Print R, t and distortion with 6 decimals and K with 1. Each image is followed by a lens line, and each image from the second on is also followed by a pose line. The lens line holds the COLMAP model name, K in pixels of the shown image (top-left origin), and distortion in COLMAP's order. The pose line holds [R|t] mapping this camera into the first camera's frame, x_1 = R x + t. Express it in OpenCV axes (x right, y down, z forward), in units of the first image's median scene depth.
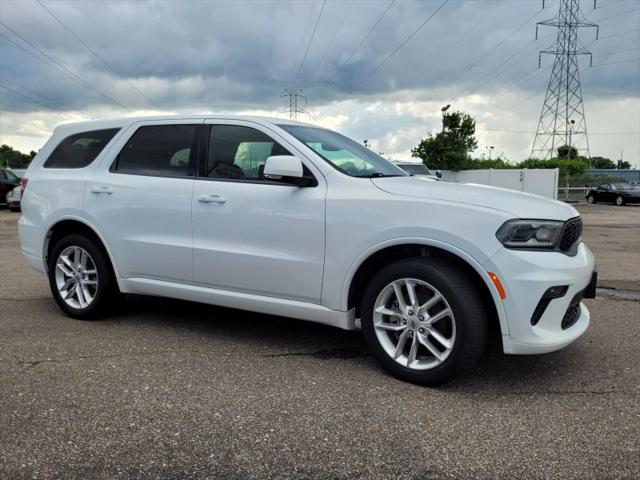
lens RADIAL K [[516.1, 0, 320.2], [0, 516.1, 240.5], [0, 0, 1]] dist [0.004736, 0.001281]
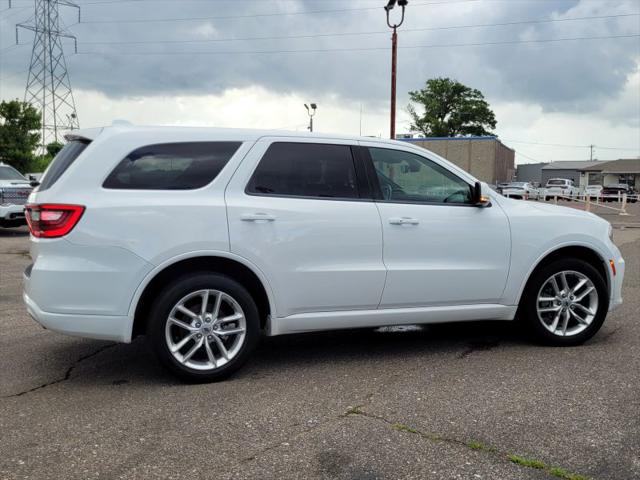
lens RADIAL K [[630.0, 0, 318.7], [0, 630.0, 241.4], [0, 0, 1]] dist [0.025437, 0.006575]
pose [[0.680137, -0.068473, 0.729880, -1.111201], [0.087301, 0.996108, 0.012097, -0.061627], [-0.727868, 0.055492, 0.683468, 0.229803]]
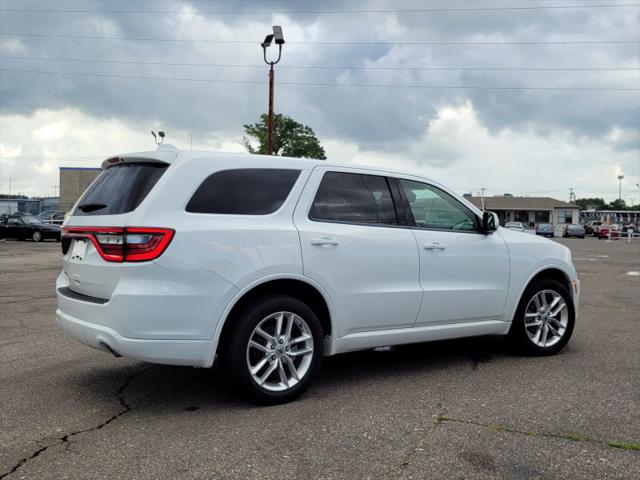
lens RADIAL K [[630.0, 0, 318.7], [0, 630.0, 241.4], [0, 0, 1]] dist [0.025437, 0.006575]
pose [[0.459533, -0.029814, 0.887660, -1.391943], [0.089414, 0.995912, -0.012839, -0.084928], [-0.883649, 0.085269, 0.460320, 0.514022]]
